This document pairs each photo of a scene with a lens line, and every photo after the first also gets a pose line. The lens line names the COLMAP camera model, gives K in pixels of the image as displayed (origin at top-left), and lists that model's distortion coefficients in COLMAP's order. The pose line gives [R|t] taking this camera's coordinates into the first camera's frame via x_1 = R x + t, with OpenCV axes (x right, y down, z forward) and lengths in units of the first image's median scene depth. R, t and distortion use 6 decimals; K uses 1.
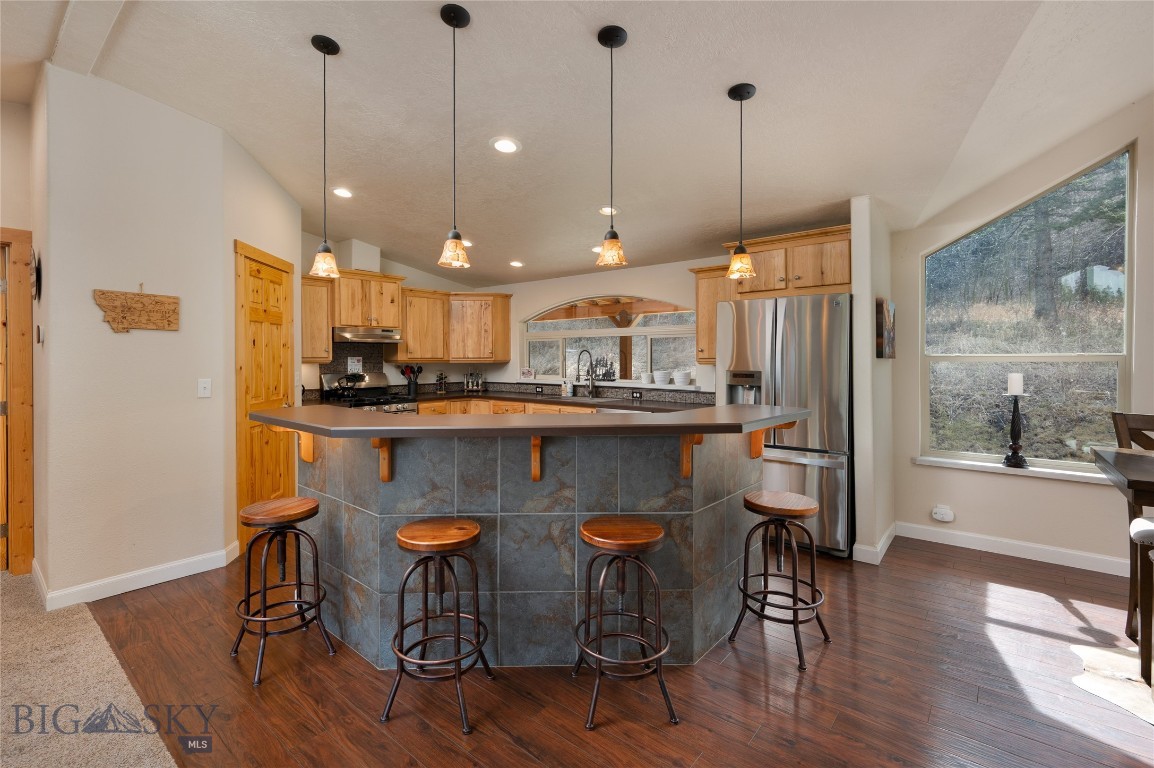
lens RADIAL K [[525.6, 0, 573.2], [0, 525.6, 357.5], [0, 0, 1]] dist [-0.000961, -0.000058]
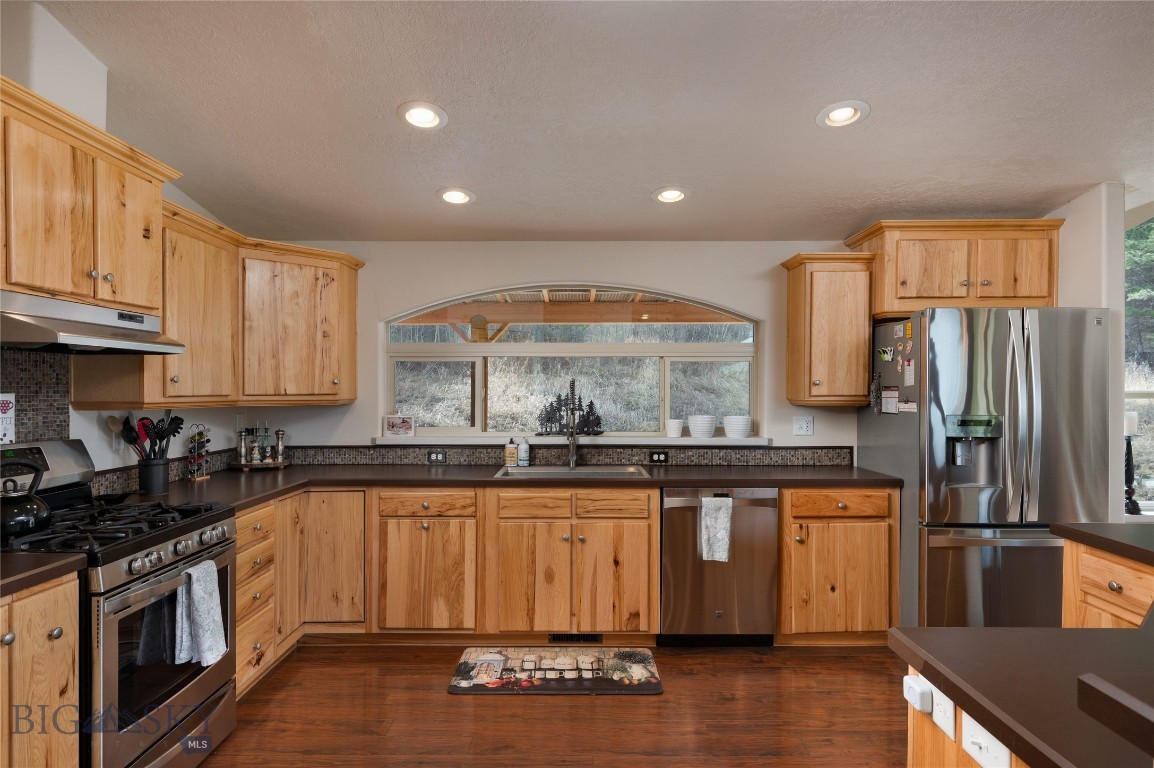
lens RADIAL K [[644.4, 0, 577.0], [0, 644.4, 384.0], [0, 0, 1]] dist [0.004336, 0.000742]
pose [[0.766485, 0.008410, 0.642207, -0.392873], [-0.001416, 0.999934, -0.011404, -0.002346], [-0.642261, 0.007832, 0.766446, 0.476283]]
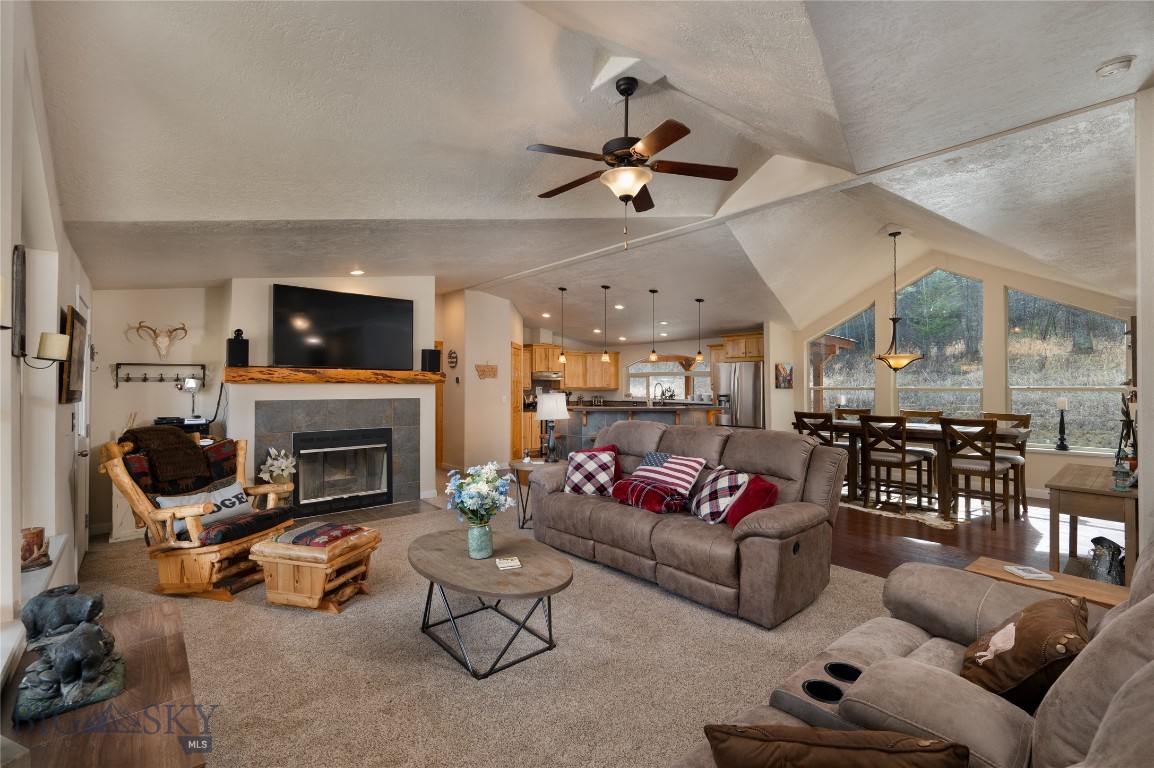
lens RADIAL K [[530.9, 0, 577.0], [0, 530.9, 384.0], [0, 0, 1]] dist [0.000400, 0.000015]
pose [[0.982945, 0.002827, -0.183877, 0.081816], [-0.002122, 0.999990, 0.004031, -0.018279], [0.183887, -0.003572, 0.982941, -0.894315]]
